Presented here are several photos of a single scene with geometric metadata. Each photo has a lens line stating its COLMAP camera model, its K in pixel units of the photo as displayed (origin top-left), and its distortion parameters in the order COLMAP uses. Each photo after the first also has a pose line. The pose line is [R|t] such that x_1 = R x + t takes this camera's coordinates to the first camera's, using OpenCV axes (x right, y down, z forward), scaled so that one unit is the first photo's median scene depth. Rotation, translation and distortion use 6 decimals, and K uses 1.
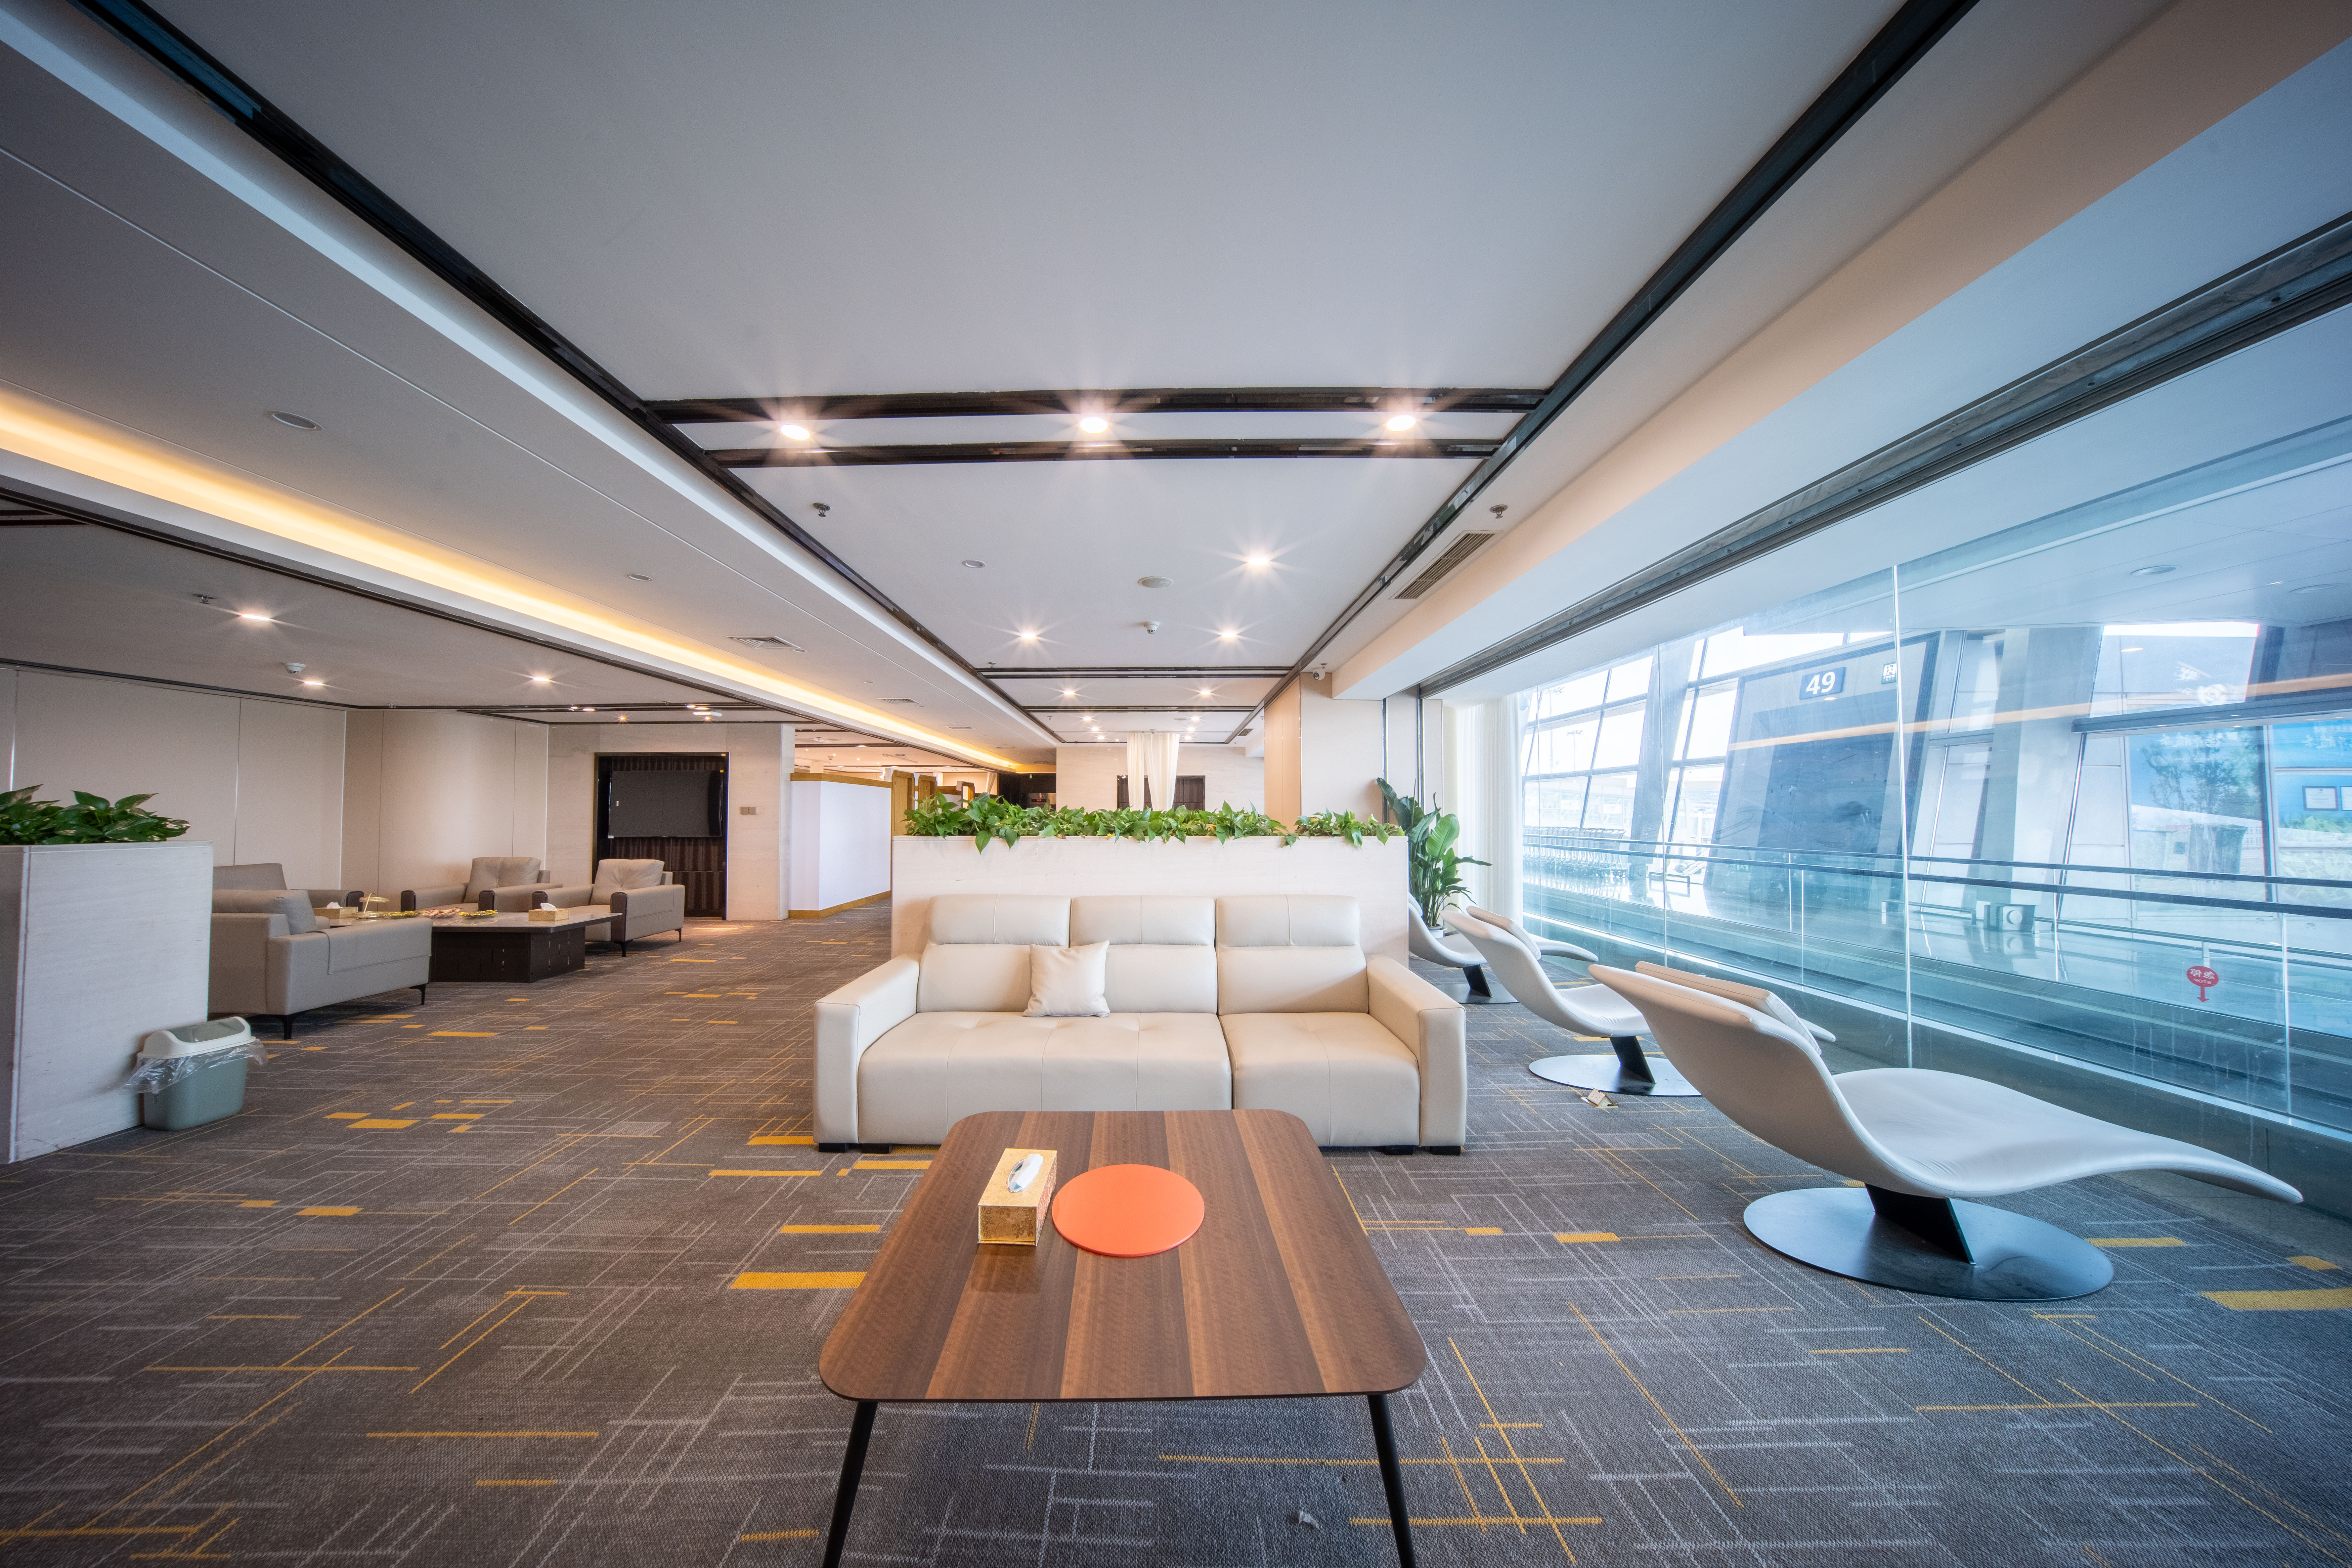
lens RADIAL K [[655.4, 0, 1171.7], [0, 655.4, 795.7], [0, 0, 1]] dist [-0.016376, 0.000347]
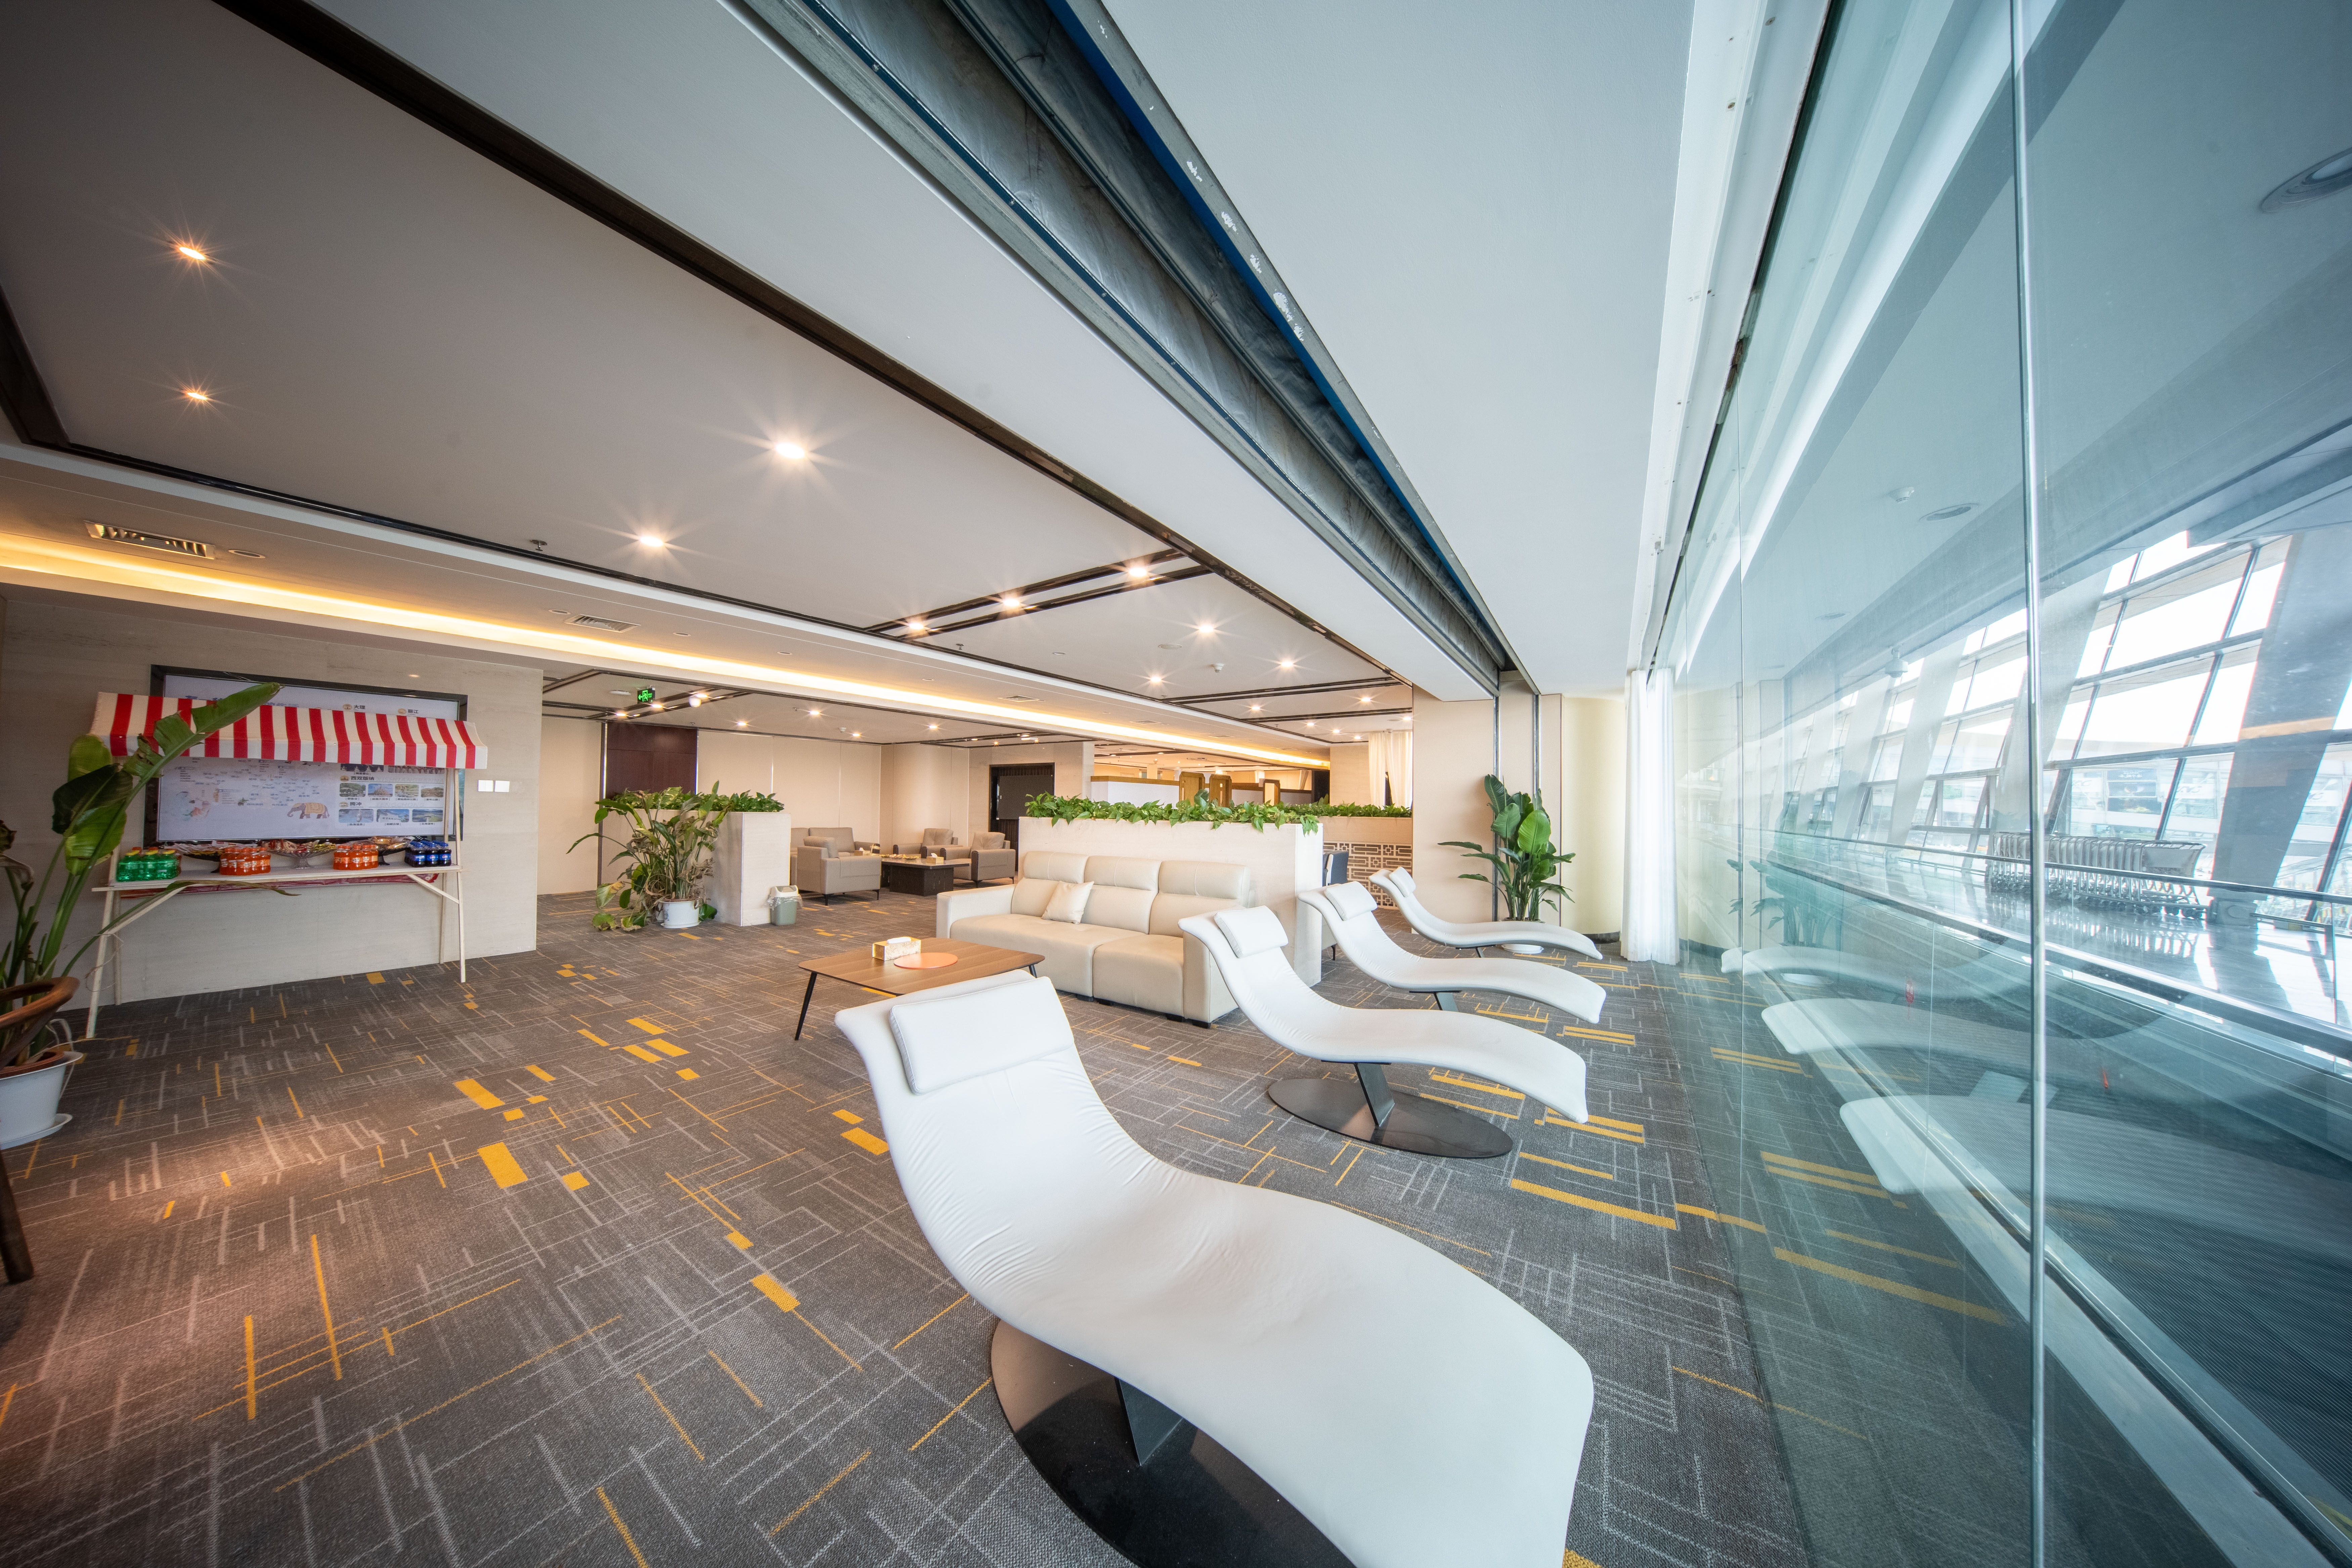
lens RADIAL K [[655.4, 0, 1165.7], [0, 655.4, 788.7], [0, 0, 1]] dist [-0.016376, 0.000347]
pose [[0.834670, -0.004490, -0.550732, 0.588420], [0.002545, 0.999988, -0.004296, -0.002192], [0.550745, 0.002184, 0.834671, -0.164753]]
